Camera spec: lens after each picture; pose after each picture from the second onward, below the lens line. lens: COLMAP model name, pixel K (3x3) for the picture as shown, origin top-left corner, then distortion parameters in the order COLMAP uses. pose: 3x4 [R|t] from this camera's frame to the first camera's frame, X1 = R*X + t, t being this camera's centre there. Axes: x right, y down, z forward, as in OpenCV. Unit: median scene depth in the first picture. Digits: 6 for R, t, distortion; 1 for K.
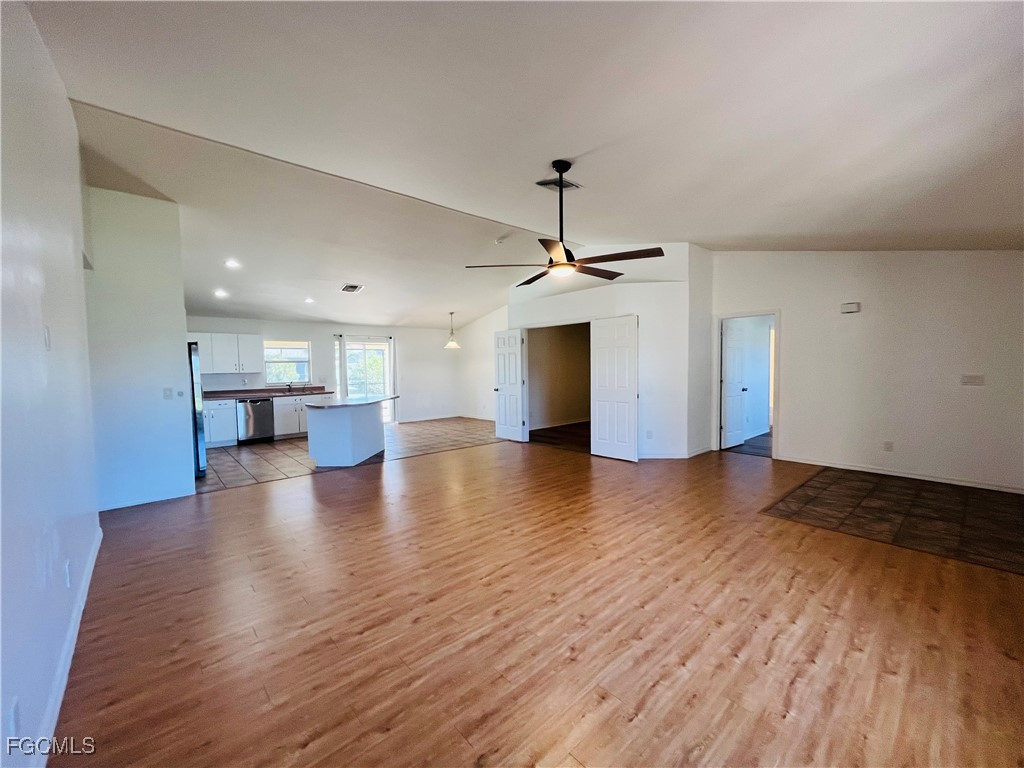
lens RADIAL K [[413.0, 0, 508.1], [0, 413.0, 387.0], [0, 0, 1]] dist [-0.002691, 0.000331]
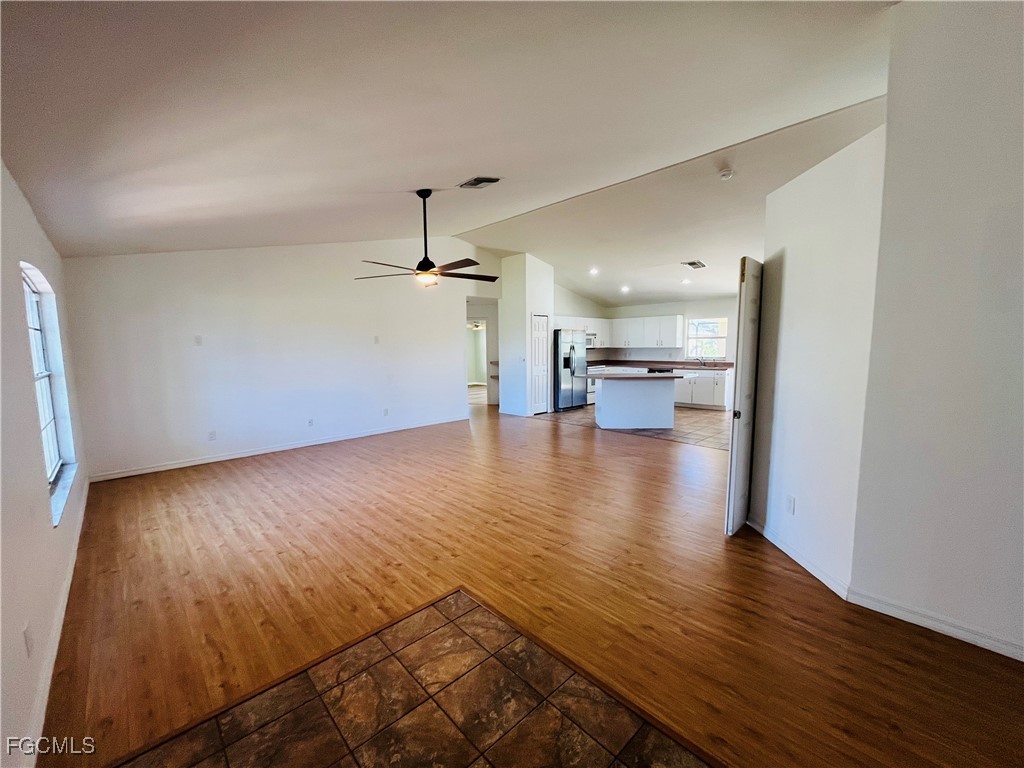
lens RADIAL K [[413.0, 0, 508.7], [0, 413.0, 382.6], [0, 0, 1]] dist [-0.002691, 0.000331]
pose [[0.039083, 0.108499, -0.993328, 1.367090], [-0.039662, 0.993473, 0.106954, -0.103315], [0.998449, 0.035218, 0.043131, 1.149305]]
